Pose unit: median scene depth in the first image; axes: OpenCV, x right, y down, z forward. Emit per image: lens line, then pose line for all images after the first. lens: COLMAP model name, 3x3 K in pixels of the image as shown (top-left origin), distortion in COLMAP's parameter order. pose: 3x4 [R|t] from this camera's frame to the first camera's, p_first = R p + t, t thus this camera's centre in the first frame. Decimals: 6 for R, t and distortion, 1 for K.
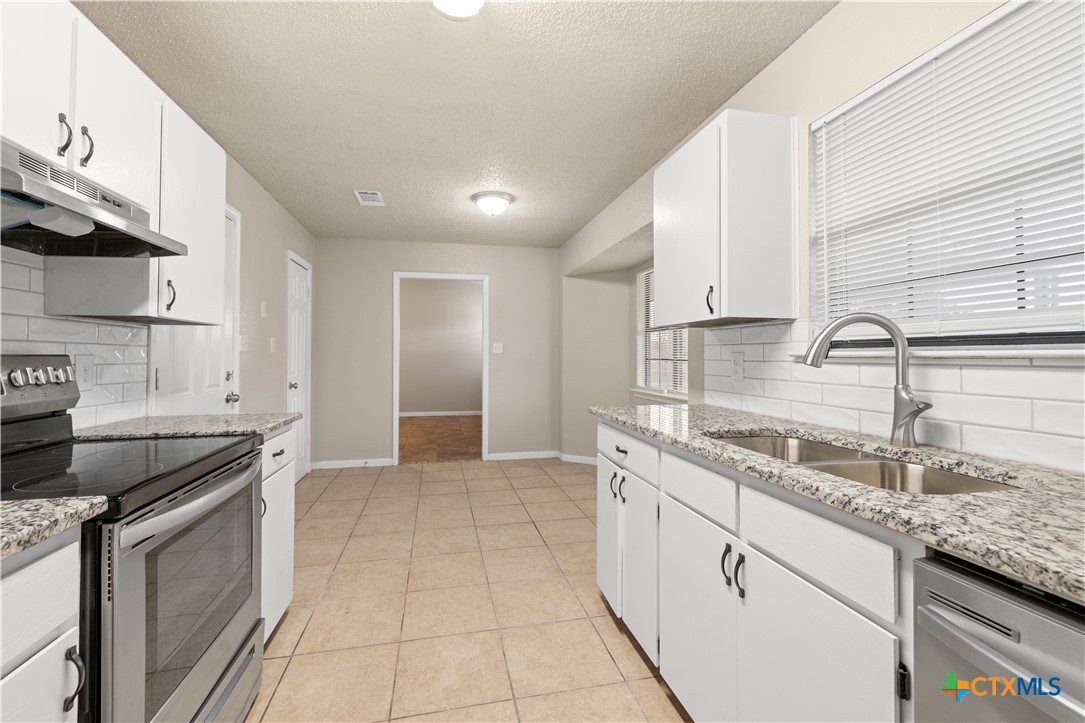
lens RADIAL K [[476.0, 0, 543.2], [0, 476.0, 349.9], [0, 0, 1]] dist [0.000123, 0.000032]
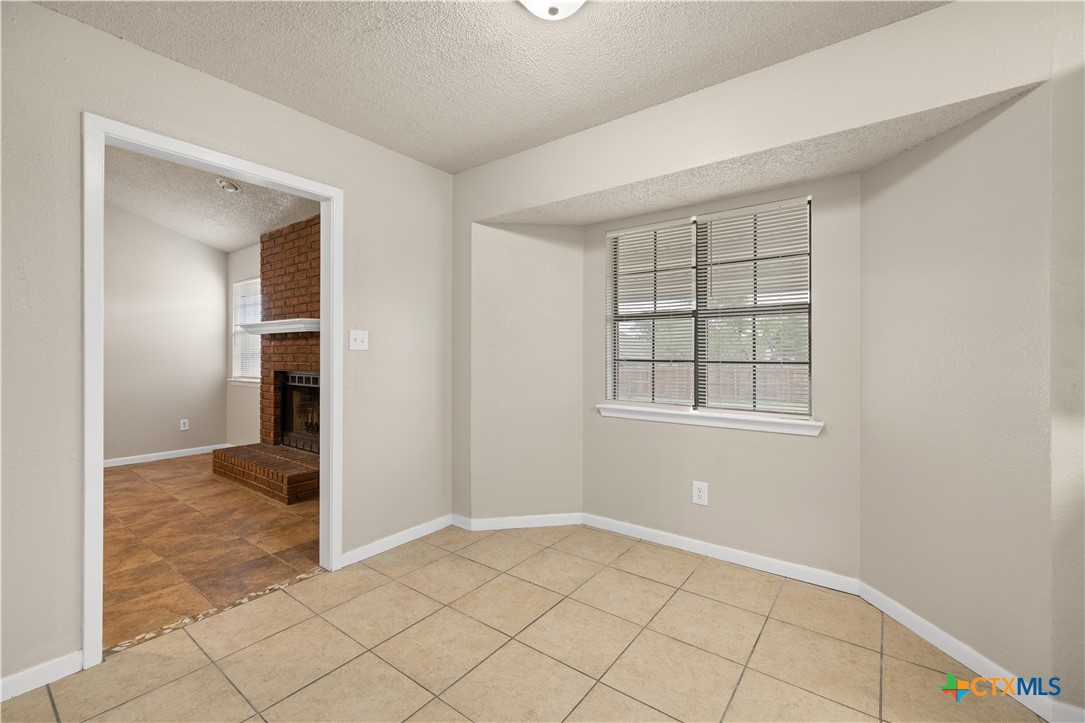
lens RADIAL K [[457.4, 0, 545.8], [0, 457.4, 352.2], [0, 0, 1]] dist [-0.001359, -0.000325]
pose [[0.760963, 0.005103, 0.648775, -0.473953], [-0.008945, 0.999957, 0.002626, 0.011536], [-0.648733, -0.007801, 0.760976, 0.907757]]
